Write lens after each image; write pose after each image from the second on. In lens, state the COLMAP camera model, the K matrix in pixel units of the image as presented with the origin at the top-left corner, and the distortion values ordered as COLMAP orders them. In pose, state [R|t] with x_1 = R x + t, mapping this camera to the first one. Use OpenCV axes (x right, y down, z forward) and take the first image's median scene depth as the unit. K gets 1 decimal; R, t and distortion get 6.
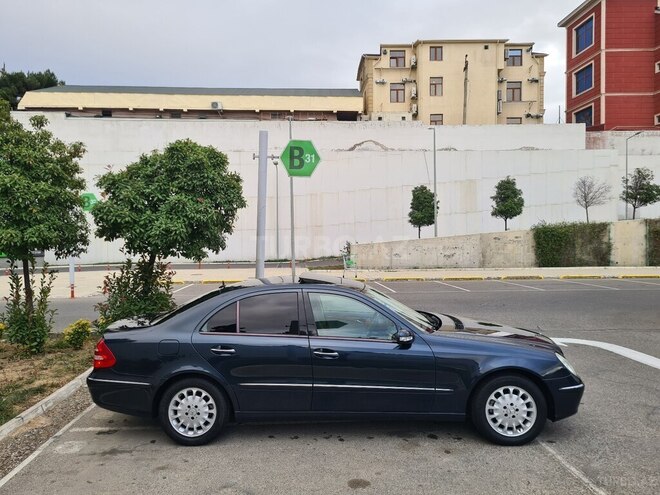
lens RADIAL K [[491.8, 0, 318.6], [0, 491.8, 244.3], [0, 0, 1]] dist [0.059245, -0.034342]
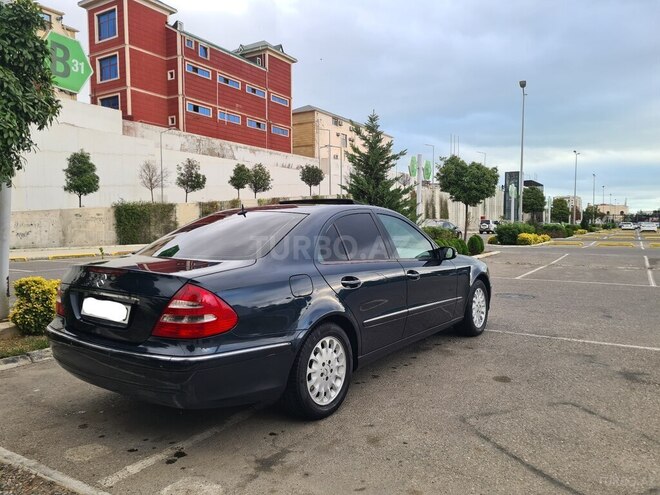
lens RADIAL K [[489.2, 0, 324.1], [0, 489.2, 246.2], [0, 0, 1]] dist [0.059857, -0.031844]
pose [[0.569665, -0.027347, 0.821422, -0.414771], [0.006250, 0.999562, 0.028943, 0.067098], [-0.821853, -0.011353, 0.569586, 0.294592]]
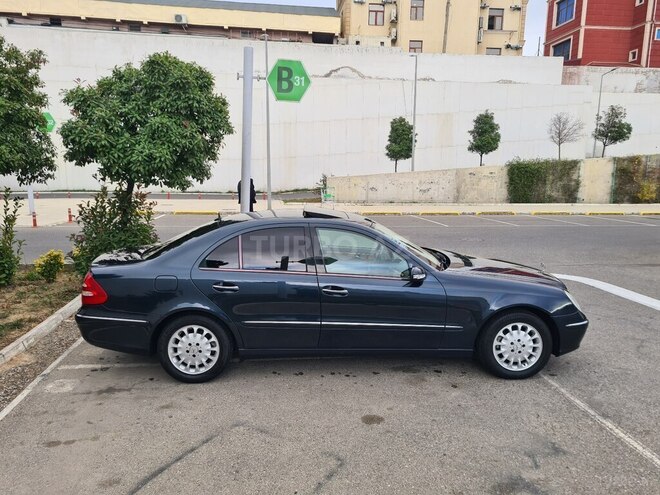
lens RADIAL K [[493.4, 0, 327.6], [0, 493.4, 249.4], [0, 0, 1]] dist [0.055245, -0.027683]
pose [[0.996537, 0.010190, 0.082521, -0.038874], [-0.022107, 0.989213, 0.144805, 0.001610], [-0.080155, -0.146128, 0.986013, 0.033182]]
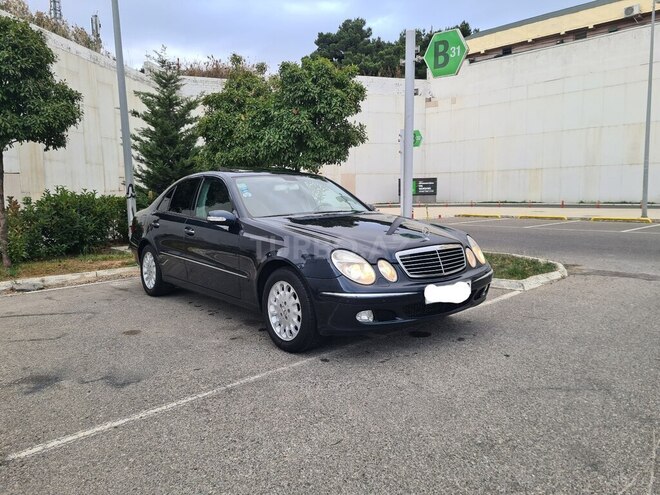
lens RADIAL K [[489.8, 0, 325.6], [0, 489.8, 240.8], [0, 0, 1]] dist [0.049956, -0.026665]
pose [[0.659572, 0.075962, -0.747793, 0.499495], [0.000490, 0.994837, 0.101488, 0.064432], [0.751641, -0.067305, 0.656130, 0.249314]]
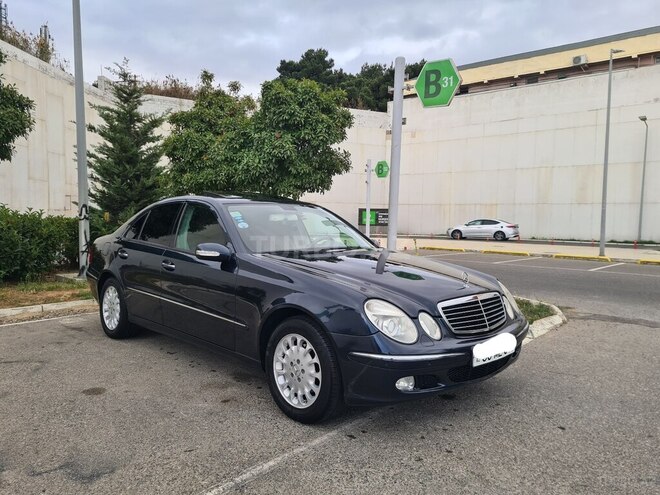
lens RADIAL K [[489.7, 0, 330.0], [0, 489.7, 247.5], [0, 0, 1]] dist [0.059302, -0.039753]
pose [[0.731875, 0.066069, -0.678229, 0.415944], [-0.036025, 0.997648, 0.058311, 0.060175], [0.680486, -0.018243, 0.732534, 0.259519]]
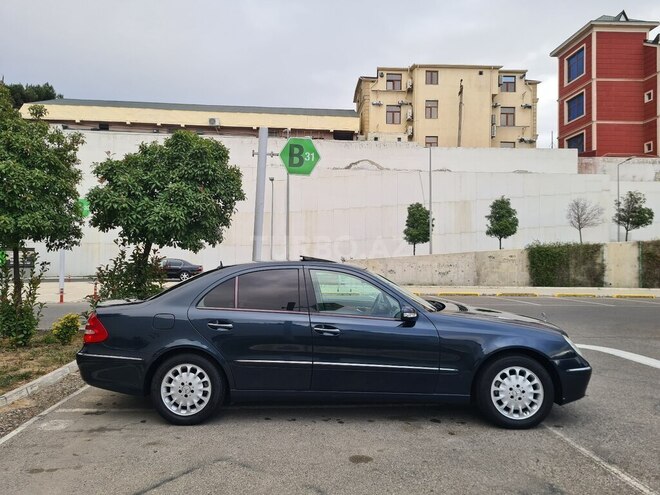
lens RADIAL K [[492.6, 0, 320.0], [0, 492.6, 242.9], [0, 0, 1]] dist [0.059993, -0.035959]
pose [[0.999637, 0.021853, 0.015789, -0.008657], [-0.021060, 0.998589, -0.048746, 0.047780], [-0.016832, 0.048396, 0.998686, 0.012180]]
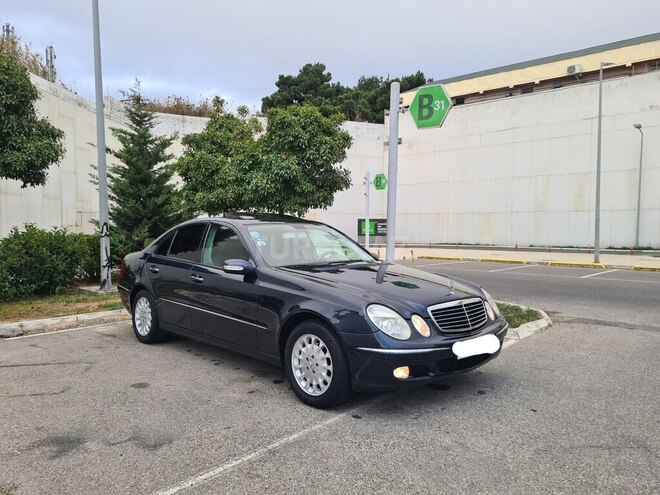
lens RADIAL K [[488.5, 0, 318.4], [0, 488.5, 249.7], [0, 0, 1]] dist [0.054938, -0.034513]
pose [[0.717104, 0.044844, -0.695522, 0.456649], [-0.020437, 0.998852, 0.043330, 0.052390], [0.696666, -0.016857, 0.717197, 0.205882]]
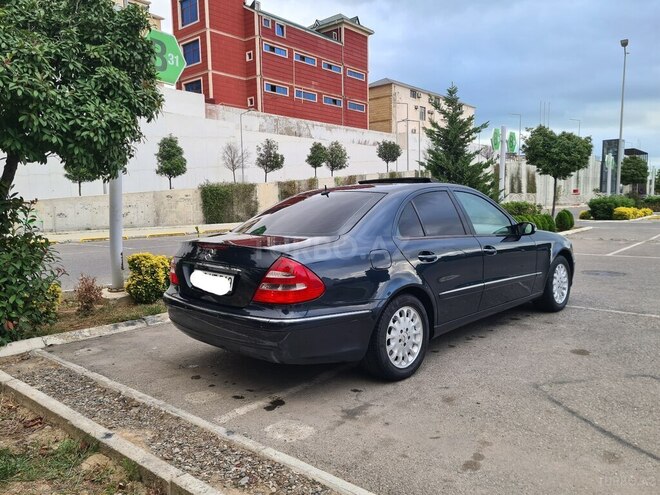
lens RADIAL K [[493.4, 0, 327.6], [0, 493.4, 249.4], [0, 0, 1]] dist [0.055245, -0.027683]
pose [[0.684449, -0.070291, 0.725664, -0.443902], [0.019582, 0.996755, 0.078081, 0.066728], [-0.728797, -0.039233, 0.683605, 0.274717]]
